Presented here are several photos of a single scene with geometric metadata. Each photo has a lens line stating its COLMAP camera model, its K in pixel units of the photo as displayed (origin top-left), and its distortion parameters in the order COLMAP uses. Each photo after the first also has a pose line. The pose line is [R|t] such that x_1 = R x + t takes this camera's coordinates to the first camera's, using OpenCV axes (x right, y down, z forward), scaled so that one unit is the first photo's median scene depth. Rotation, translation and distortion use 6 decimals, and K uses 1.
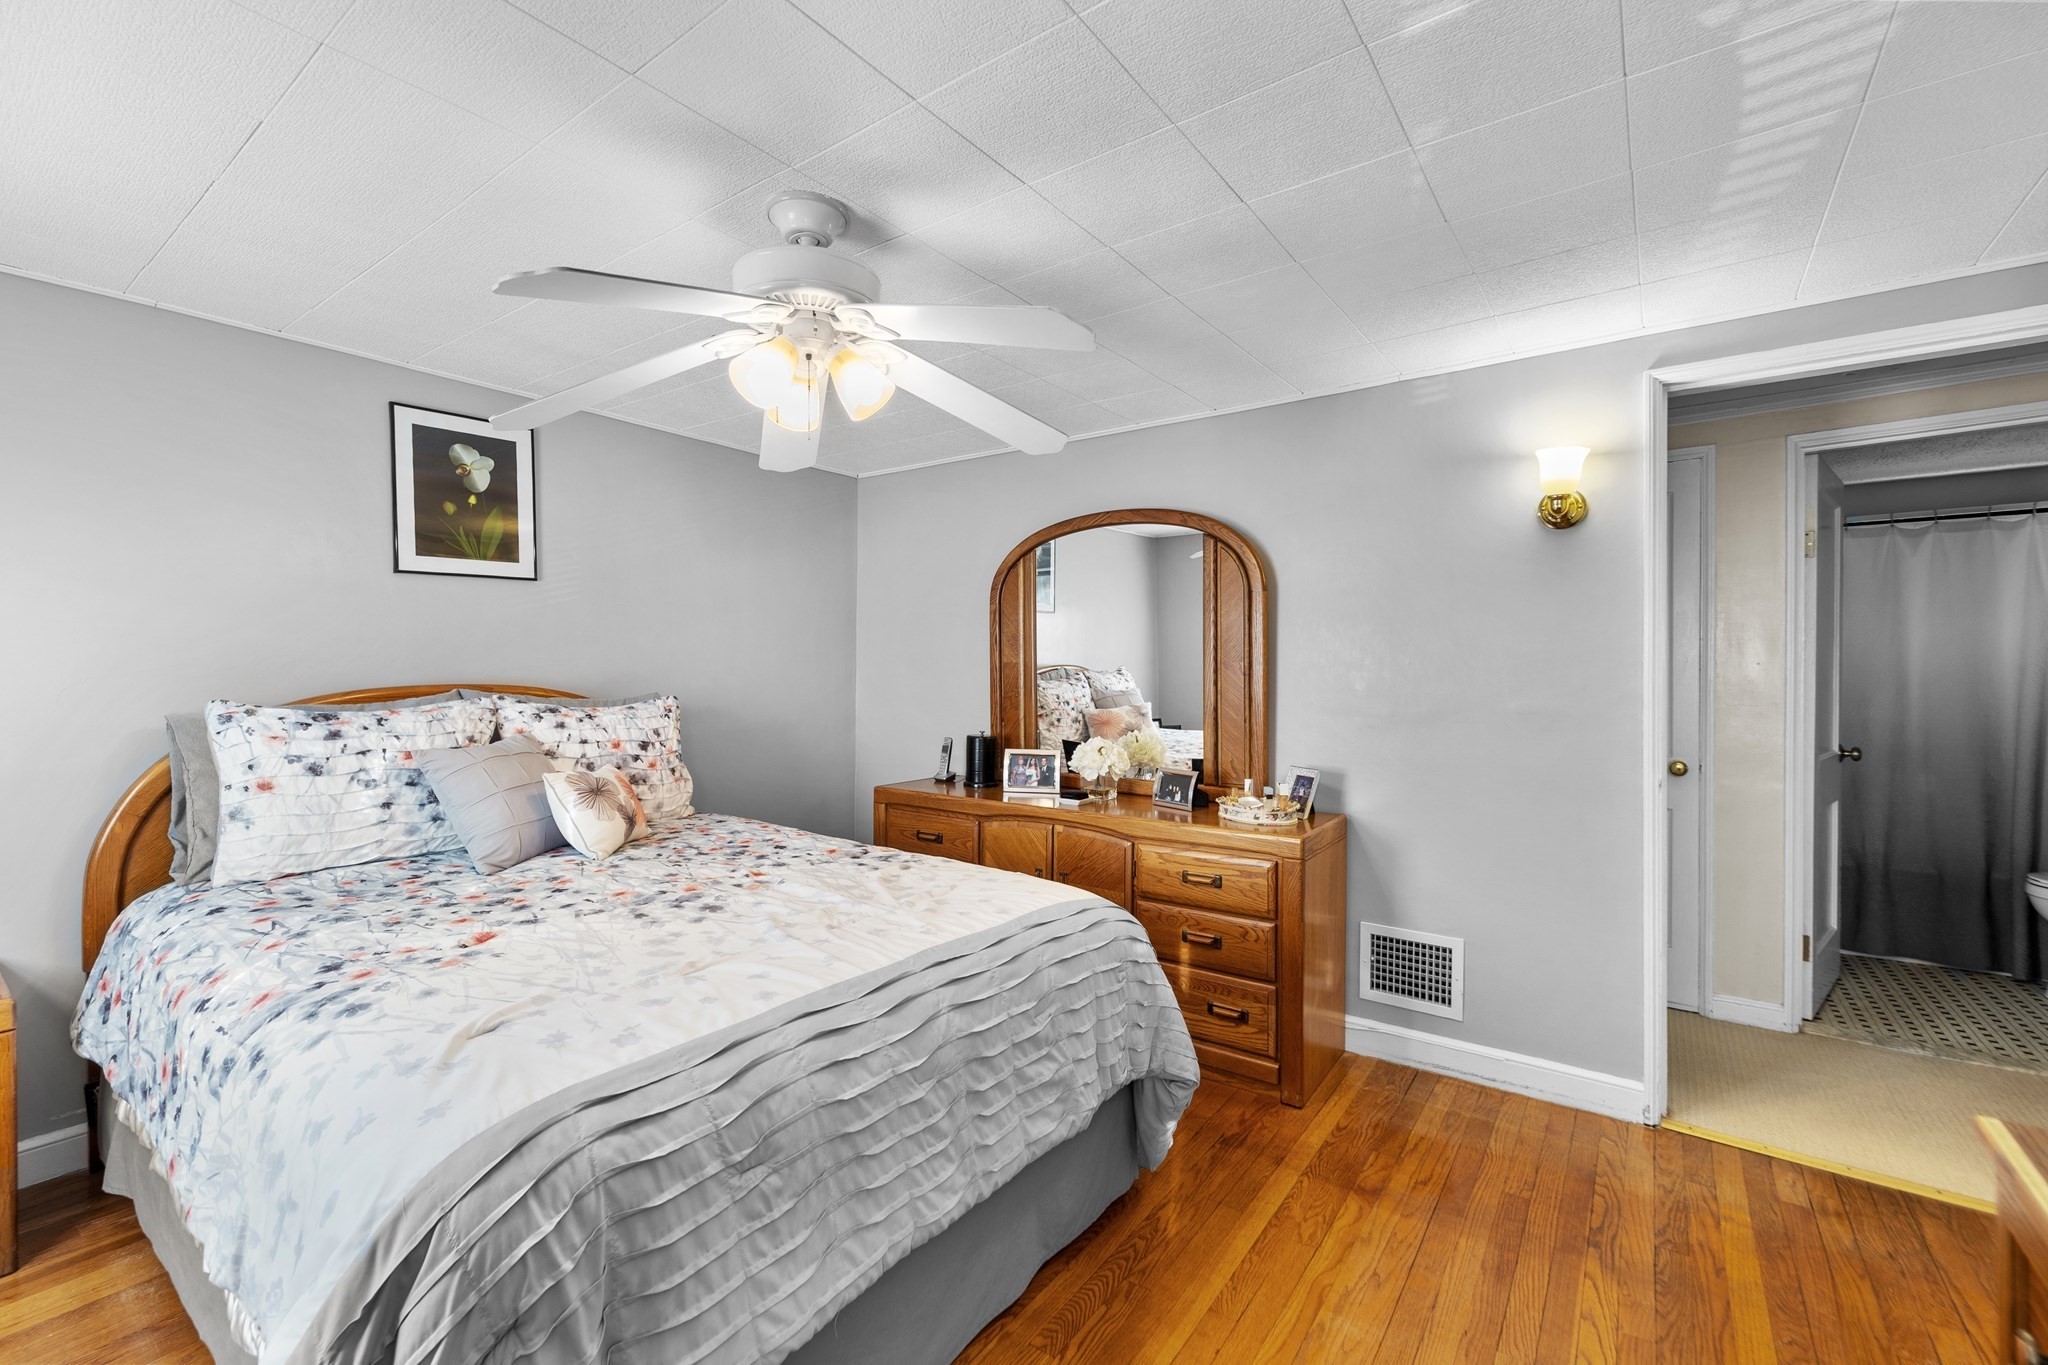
lens RADIAL K [[870.5, 0, 1011.9], [0, 870.5, 671.7], [0, 0, 1]] dist [-0.000533, -0.000292]
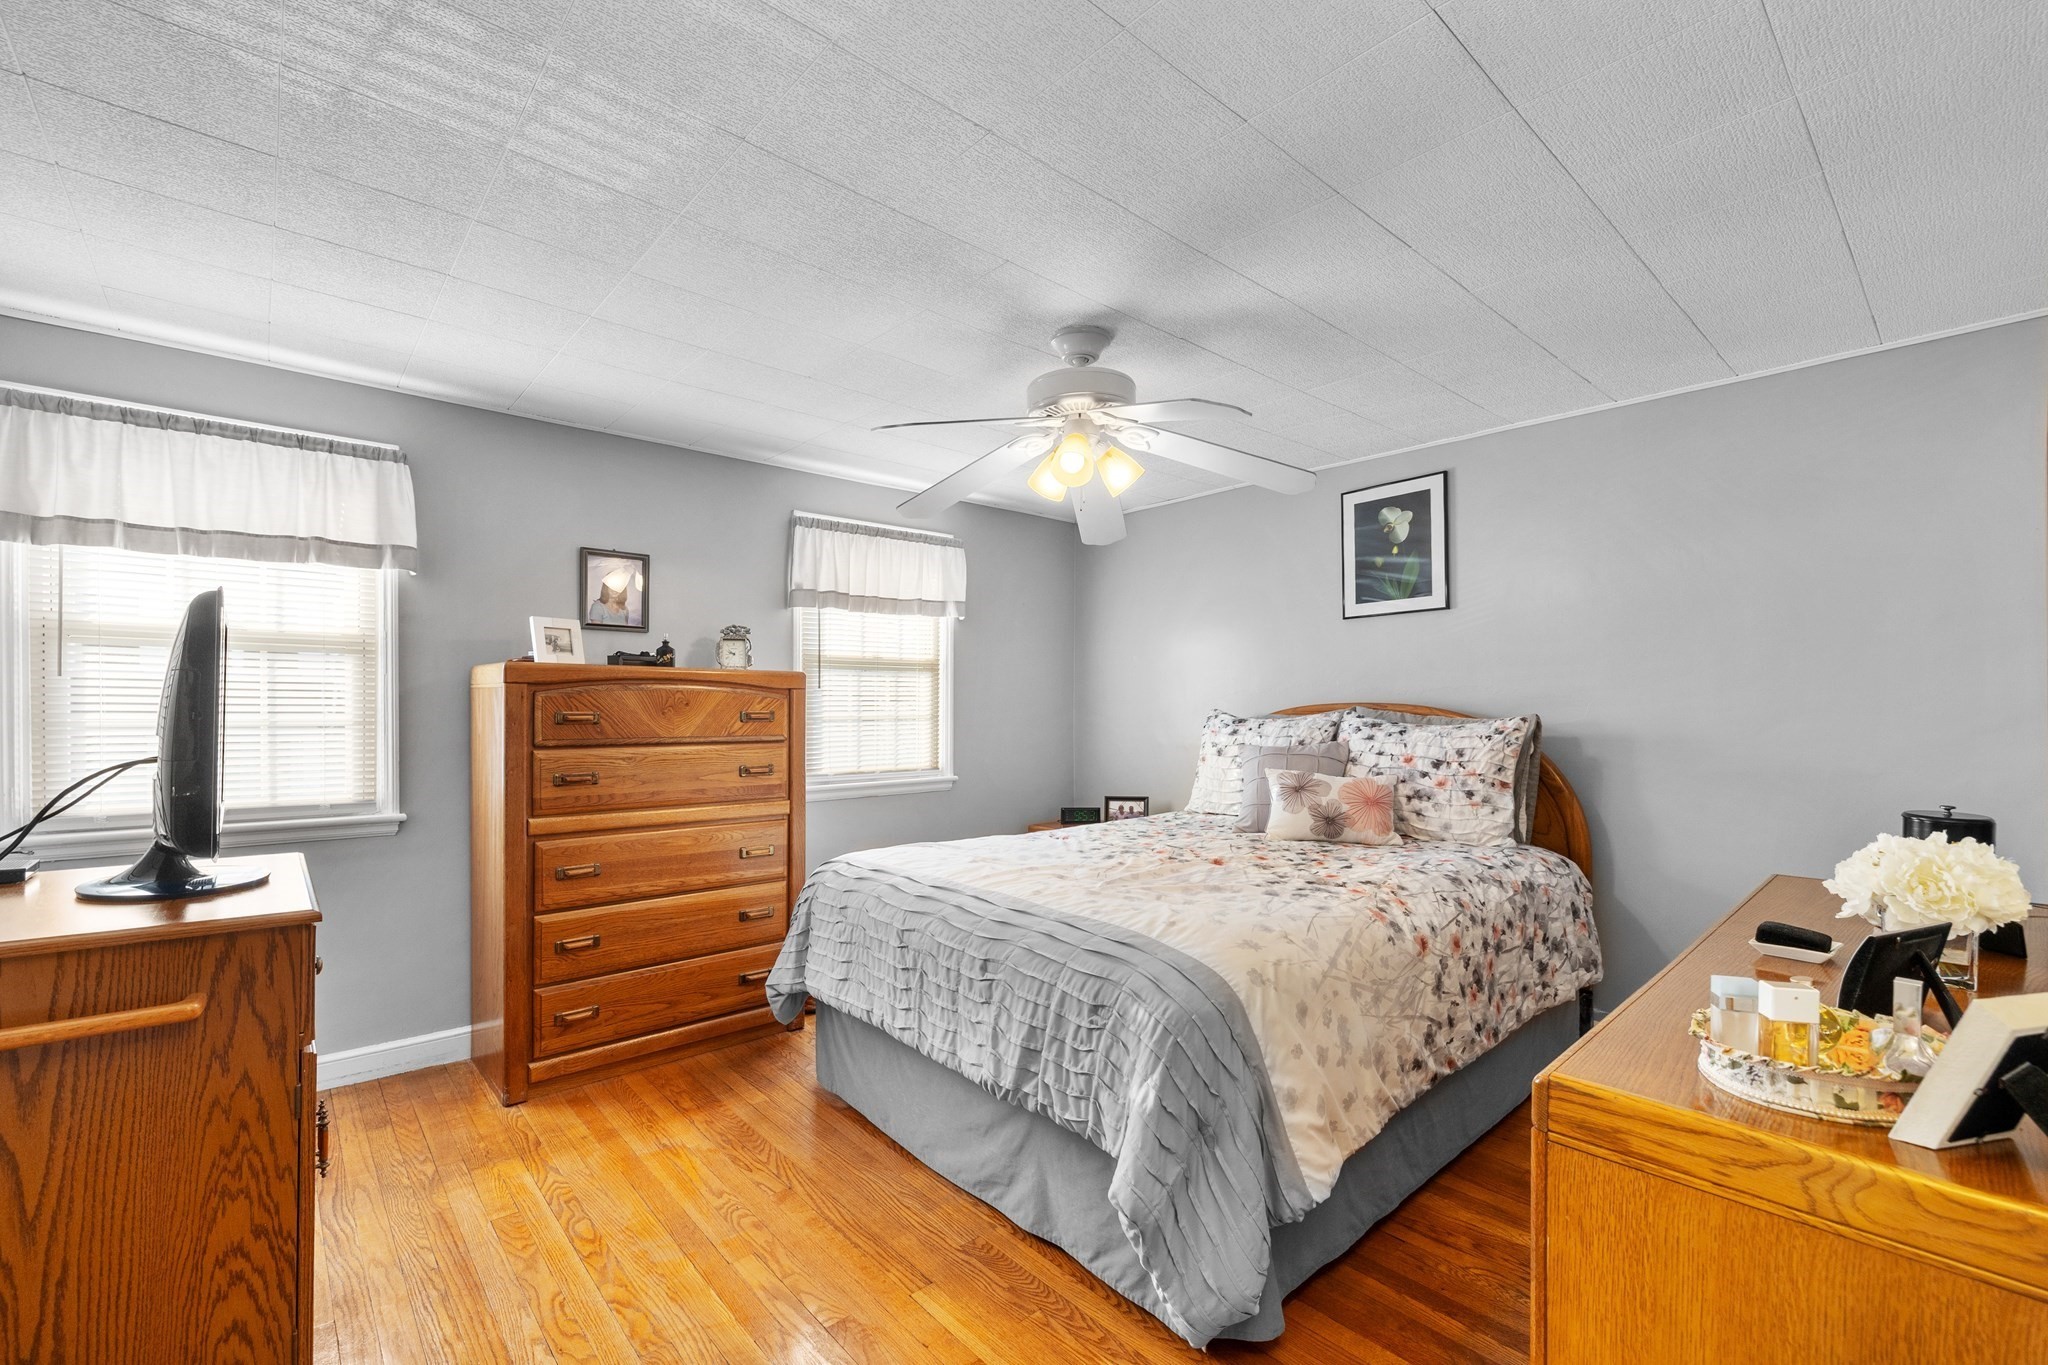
lens RADIAL K [[879.1, 0, 1015.6], [0, 879.1, 695.9], [0, 0, 1]] dist [0.002536, 0.000084]
pose [[-0.216197, 0.000770, -0.976350, 0.696001], [0.006727, 0.999977, -0.000701, 0.002850], [0.976327, -0.006720, -0.216197, 0.749940]]
